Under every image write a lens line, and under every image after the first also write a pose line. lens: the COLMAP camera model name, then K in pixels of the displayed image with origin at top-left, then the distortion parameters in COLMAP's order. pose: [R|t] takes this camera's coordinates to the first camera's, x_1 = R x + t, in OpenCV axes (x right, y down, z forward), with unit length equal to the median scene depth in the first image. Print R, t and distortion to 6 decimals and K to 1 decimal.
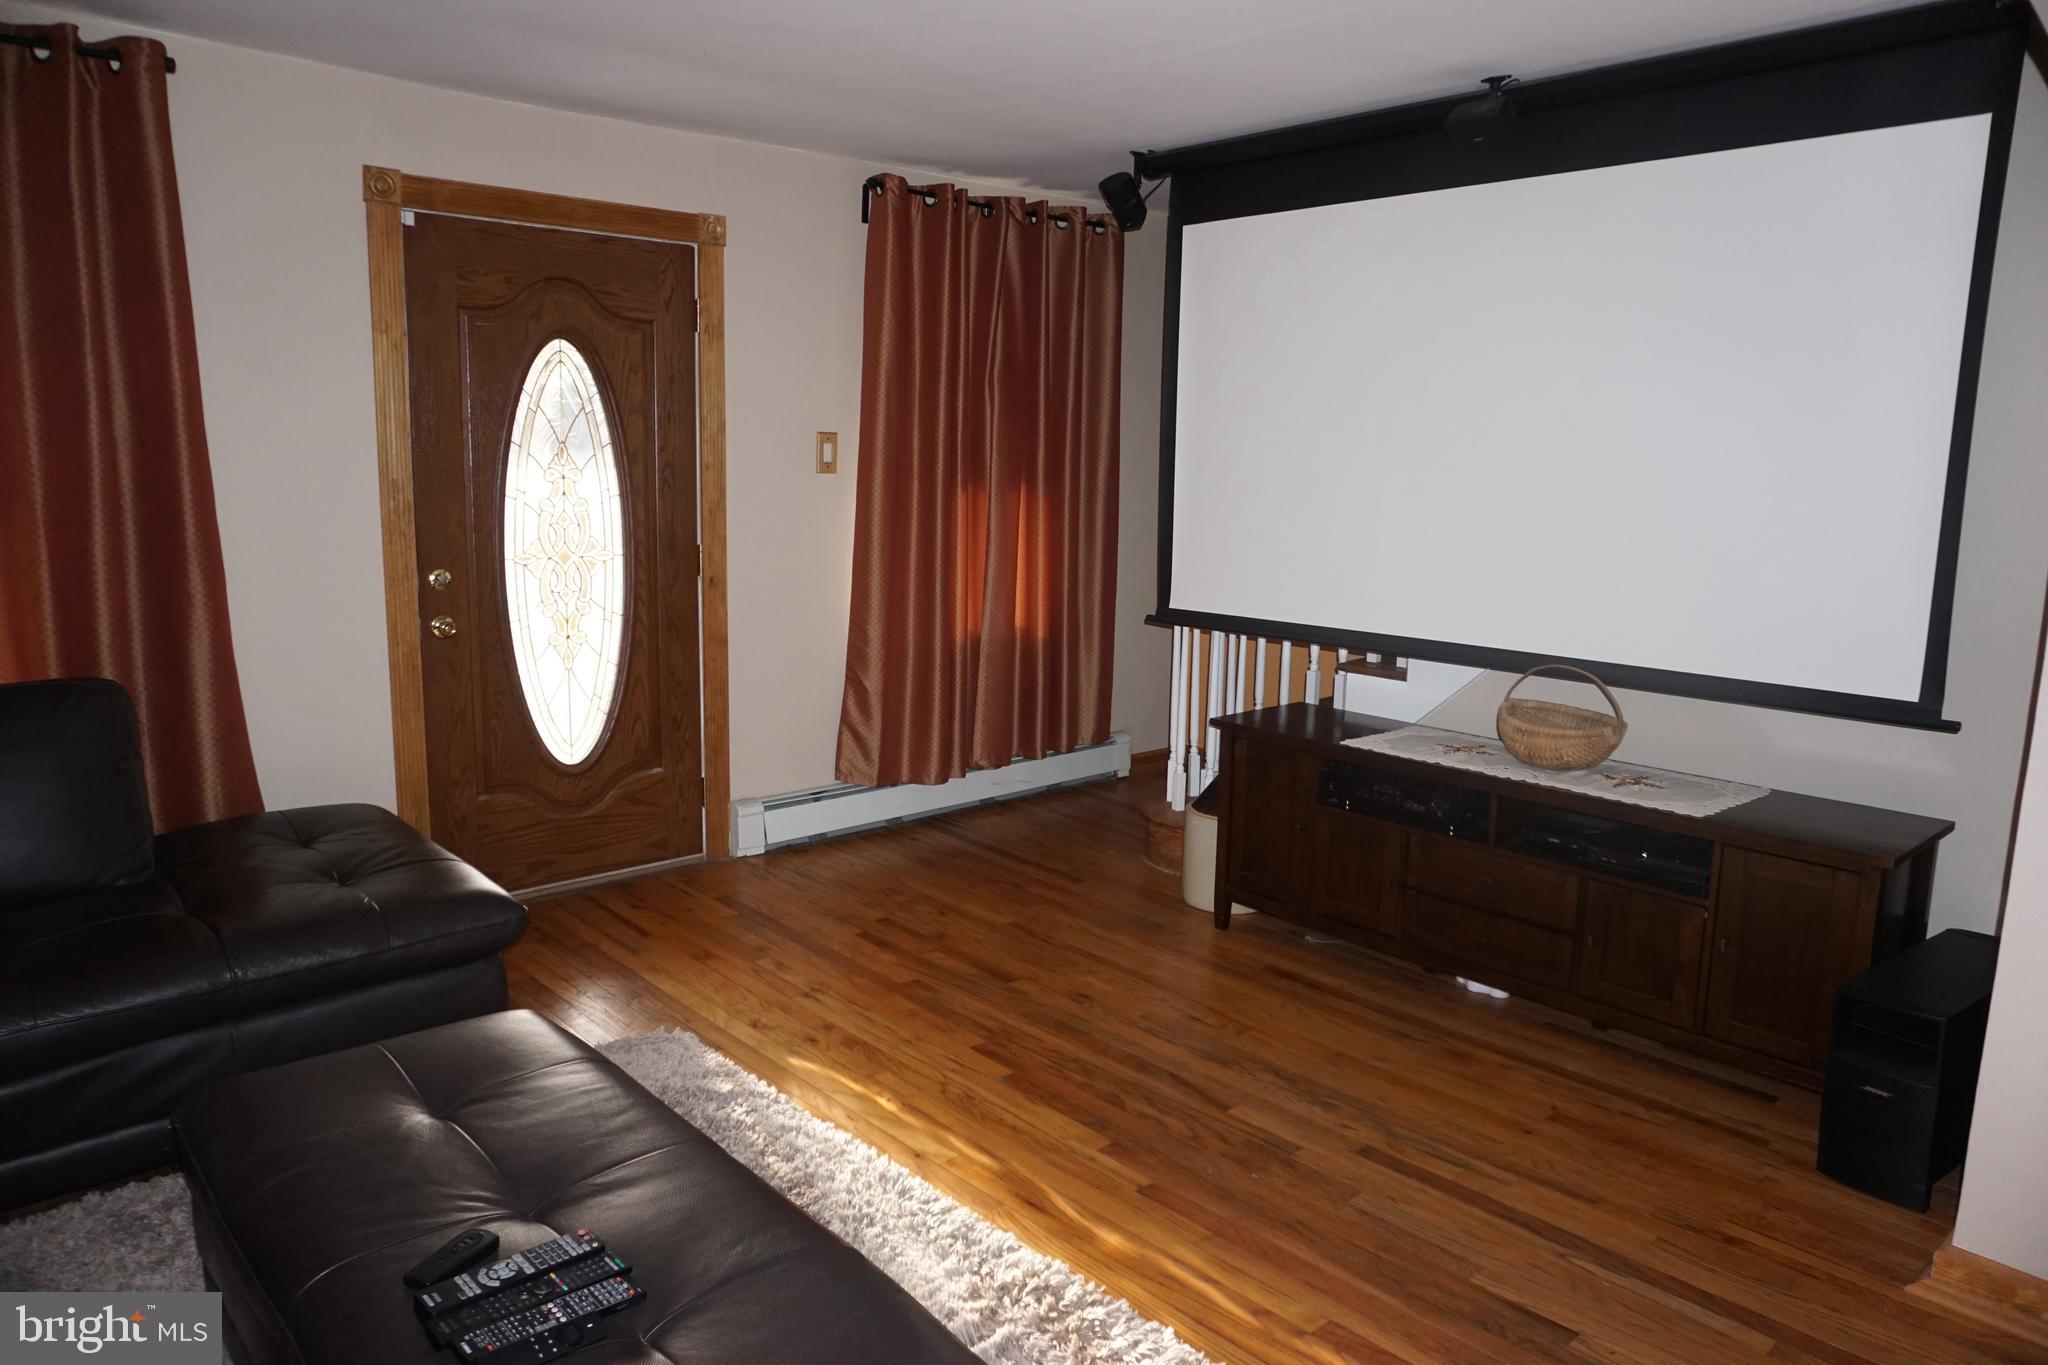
lens RADIAL K [[1361.9, 0, 1051.1], [0, 1361.9, 678.3], [0, 0, 1]] dist [-0.027325, 0.000131]
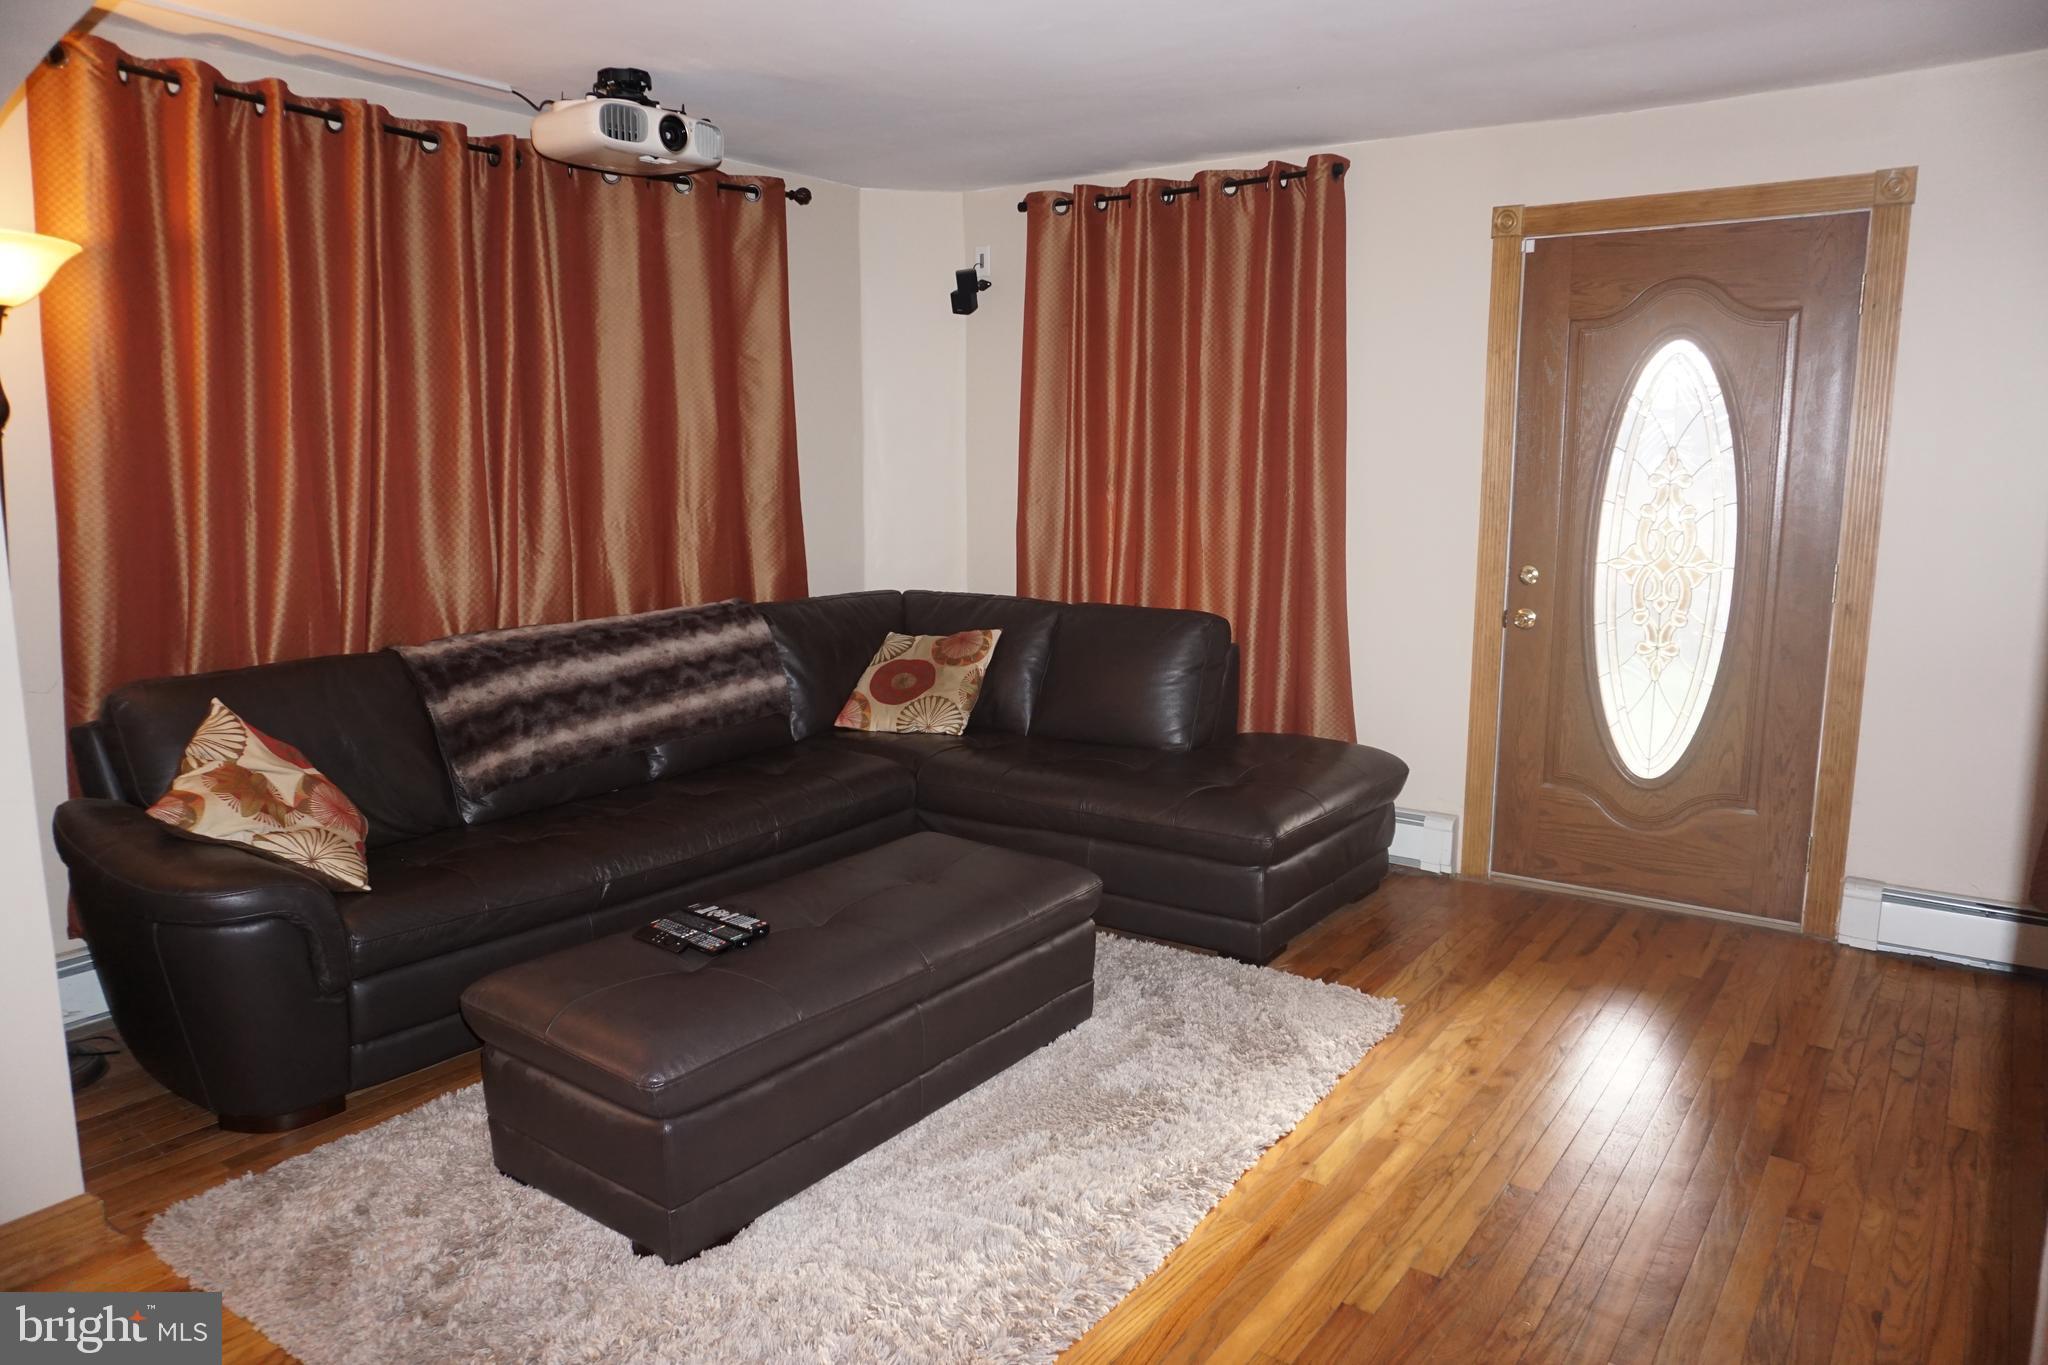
lens RADIAL K [[1361.9, 0, 1051.1], [0, 1361.9, 678.3], [0, 0, 1]] dist [-0.027325, 0.000131]
pose [[0.207199, 0.134725, -0.968978, 0.511095], [-0.161742, 0.981559, 0.101888, -0.038478], [0.964836, 0.135613, 0.225169, 0.377823]]
